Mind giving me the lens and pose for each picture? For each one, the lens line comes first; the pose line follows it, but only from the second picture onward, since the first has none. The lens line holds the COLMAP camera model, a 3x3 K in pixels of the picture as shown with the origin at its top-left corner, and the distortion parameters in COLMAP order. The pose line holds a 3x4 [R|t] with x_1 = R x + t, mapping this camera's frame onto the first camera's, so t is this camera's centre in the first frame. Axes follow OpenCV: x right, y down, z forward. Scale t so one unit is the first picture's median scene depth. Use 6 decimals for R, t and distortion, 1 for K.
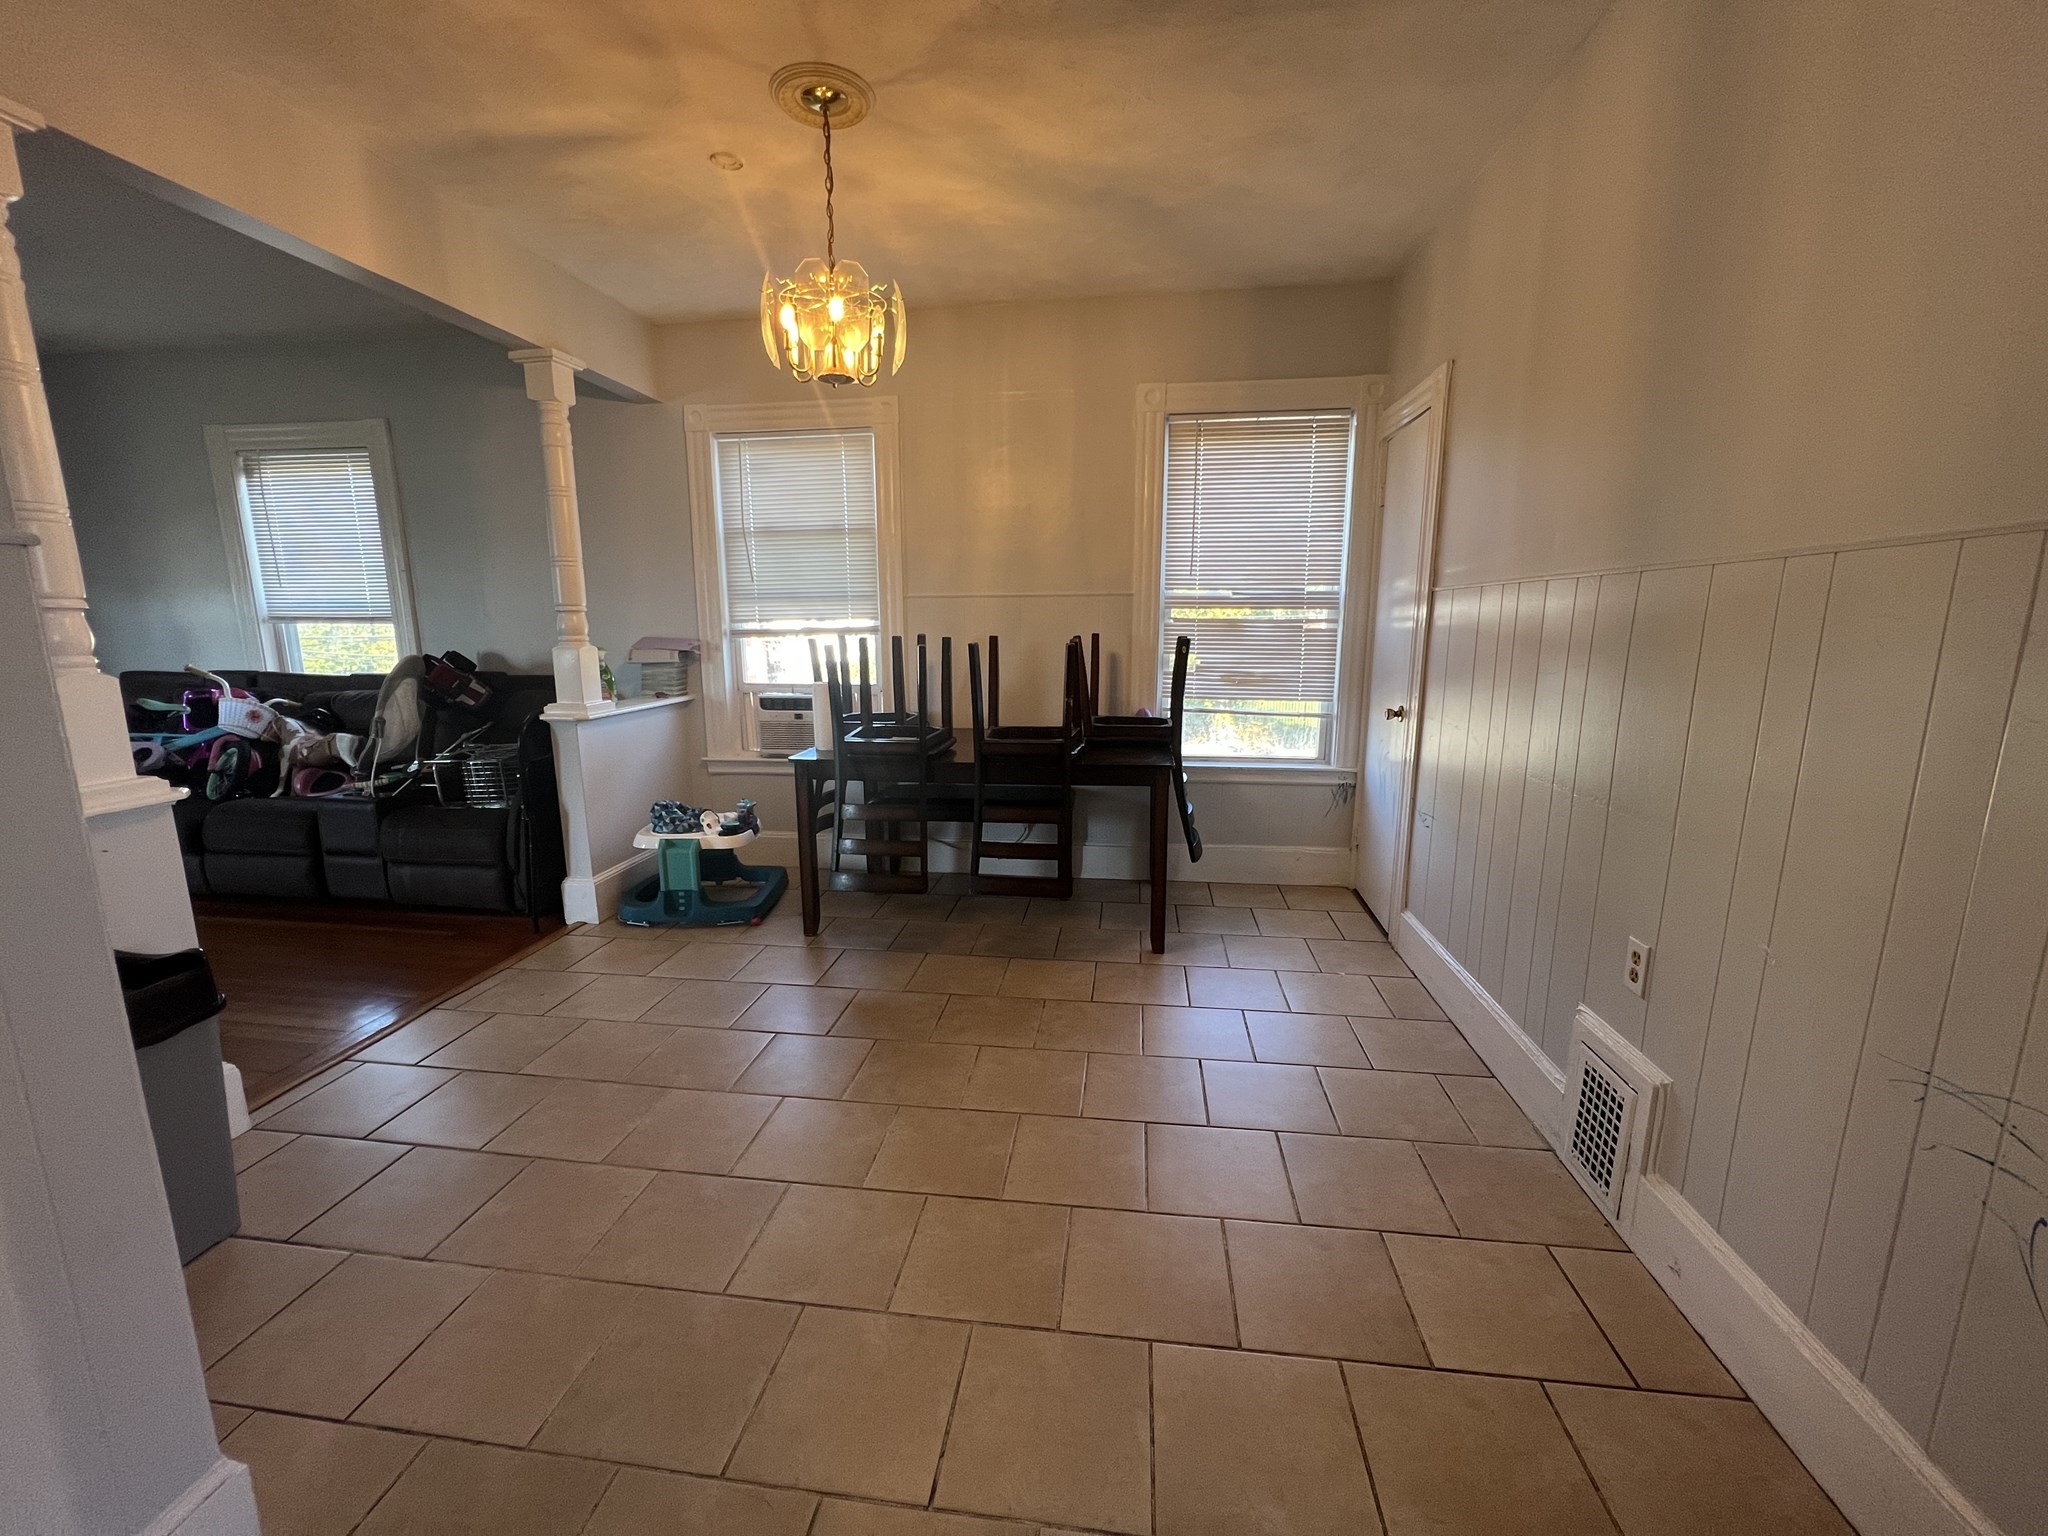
lens RADIAL K [[827.4, 0, 1023.1], [0, 827.4, 772.4], [0, 0, 1]] dist [0.000765, 0.000287]
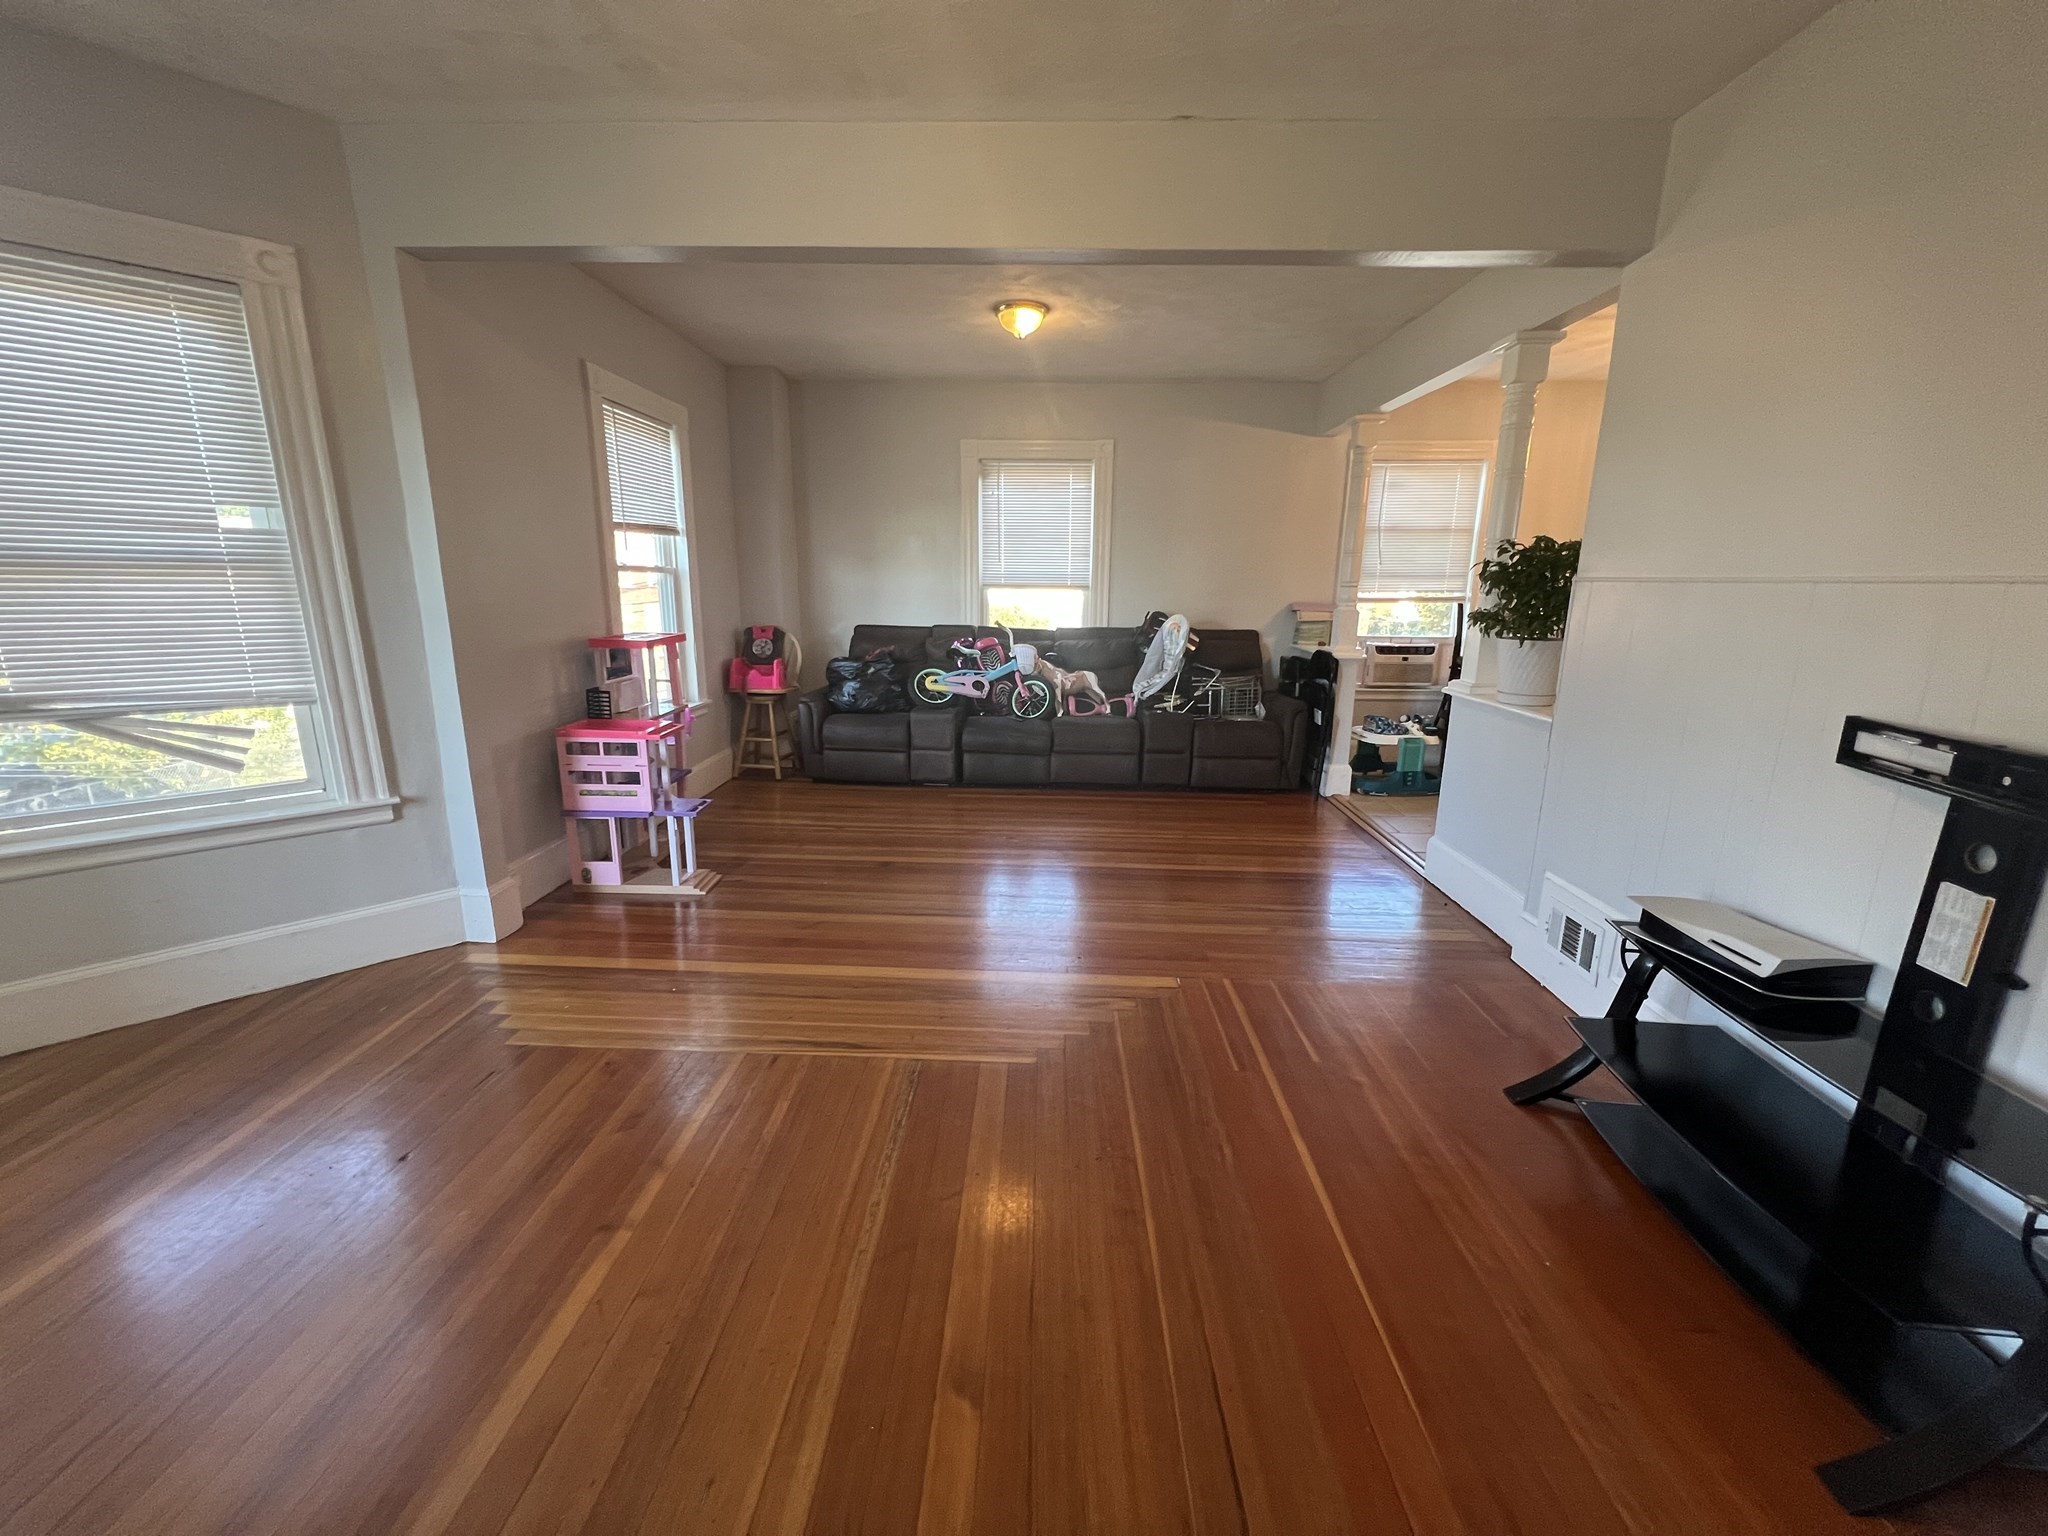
lens RADIAL K [[821.6, 0, 1015.9], [0, 821.6, 771.9], [0, 0, 1]] dist [0.003410, -0.000078]
pose [[0.995279, -0.012903, 0.096197, -1.098705], [0.007101, 0.998148, 0.060413, 0.038628], [-0.096798, -0.059445, 0.993527, -0.382448]]
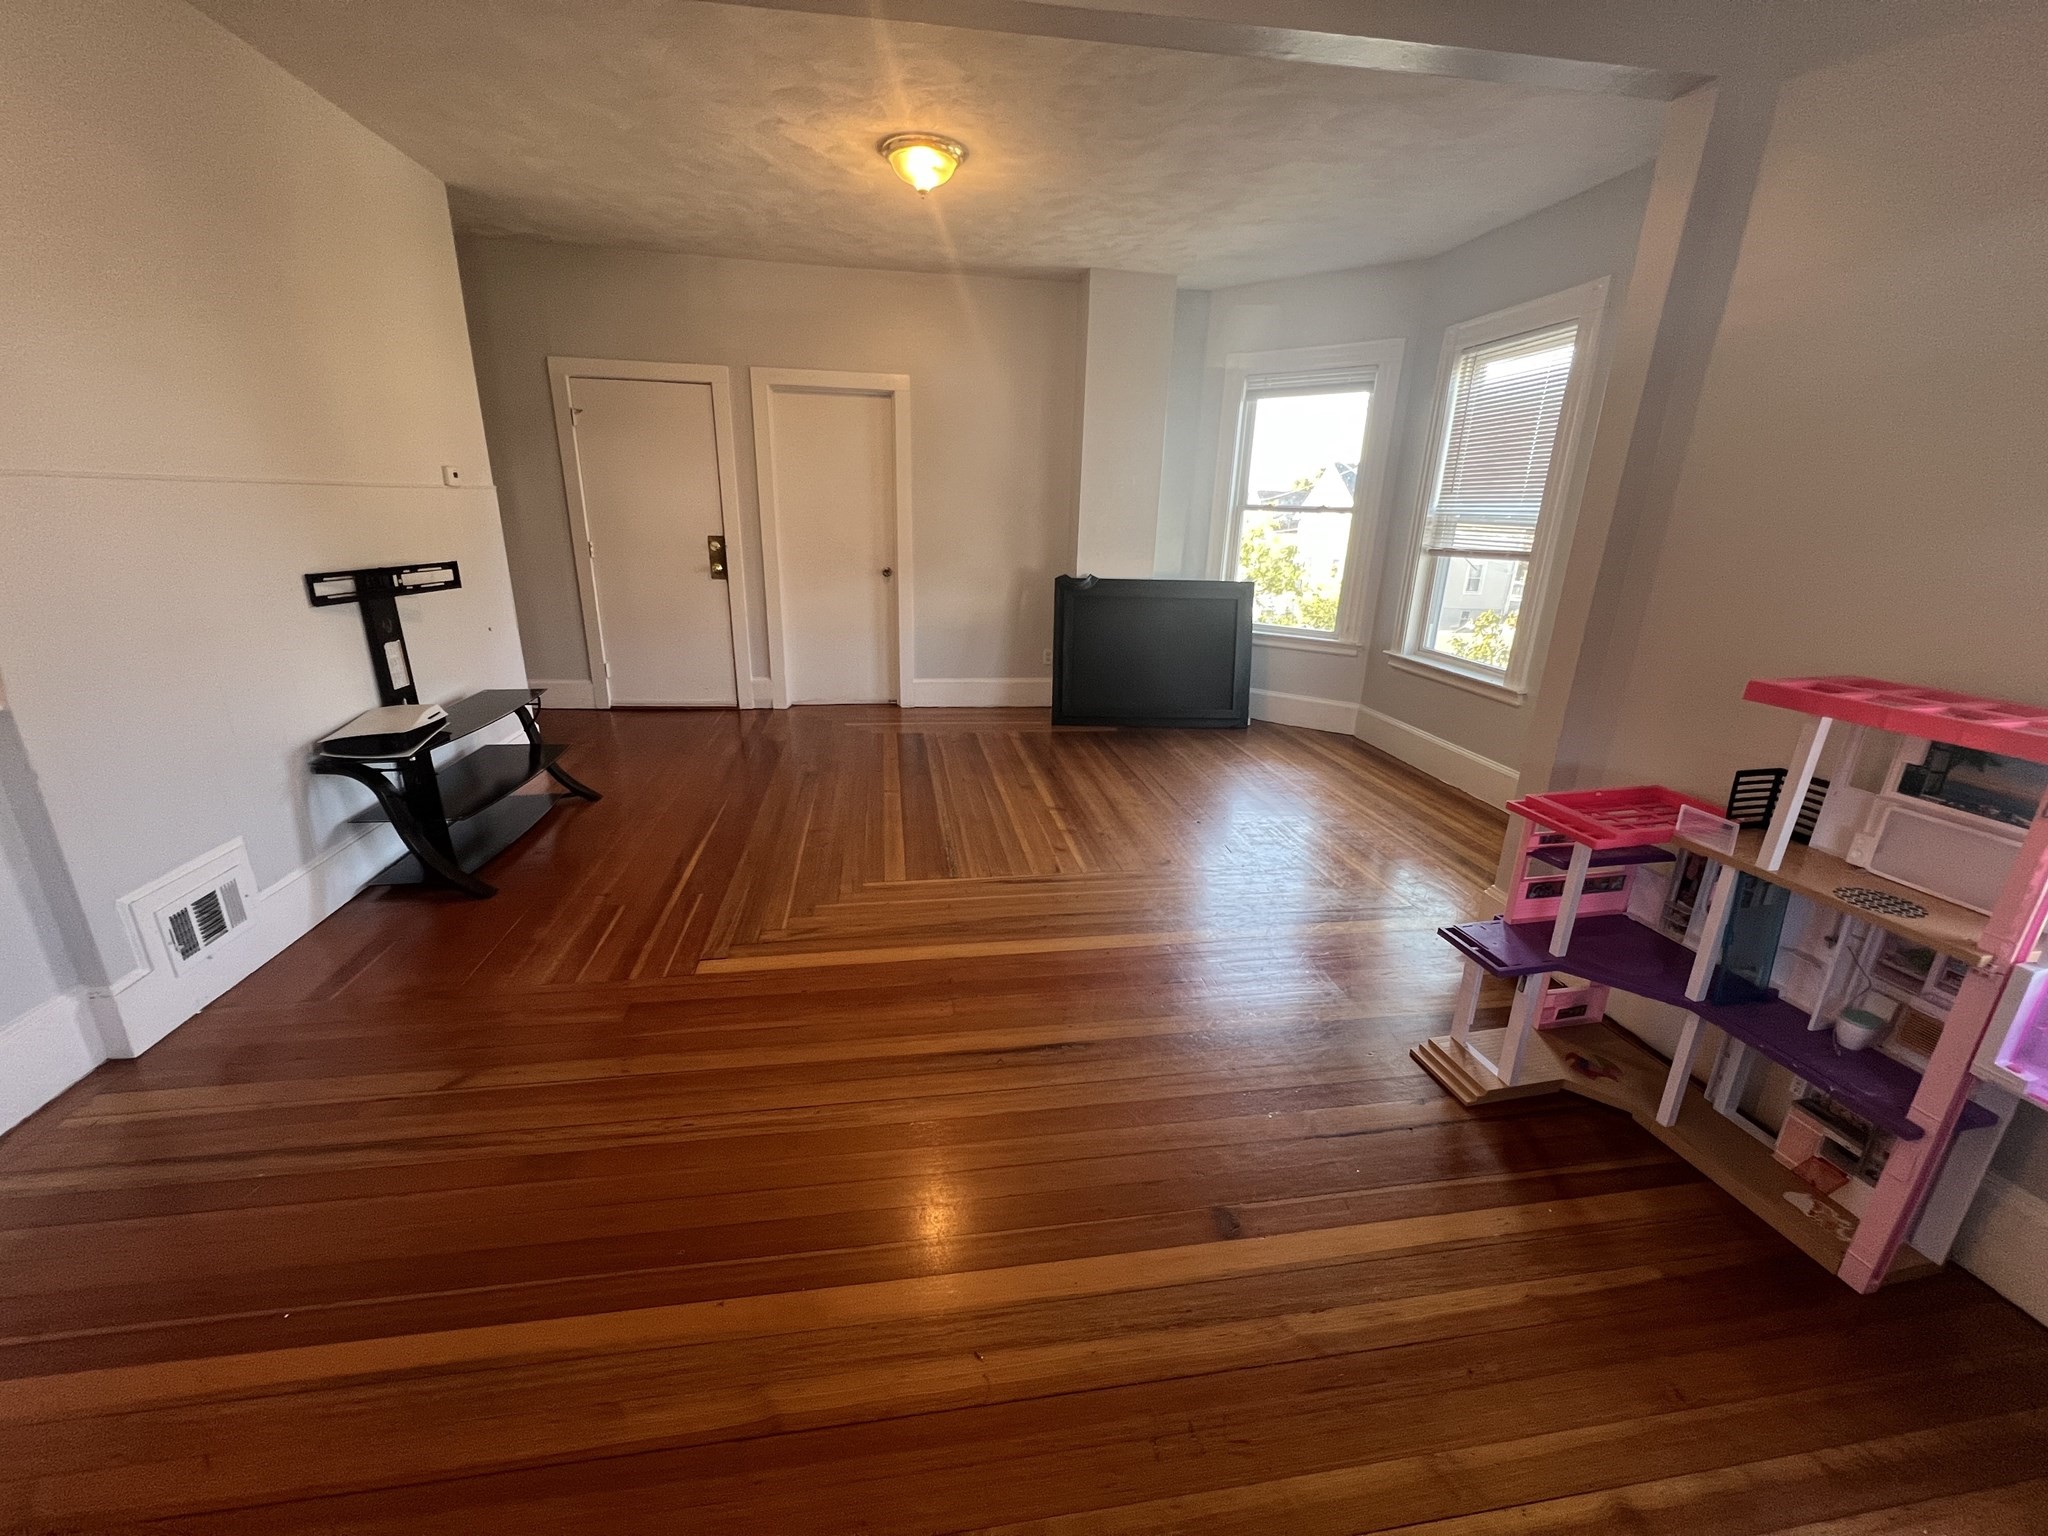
lens RADIAL K [[821.6, 0, 1015.9], [0, 821.6, 771.9], [0, 0, 1]] dist [0.003410, -0.000078]
pose [[-0.957806, 0.065272, -0.279907, -0.960631], [-0.074157, 0.884777, 0.460076, -0.171042], [0.277685, 0.461421, -0.842604, 0.821536]]
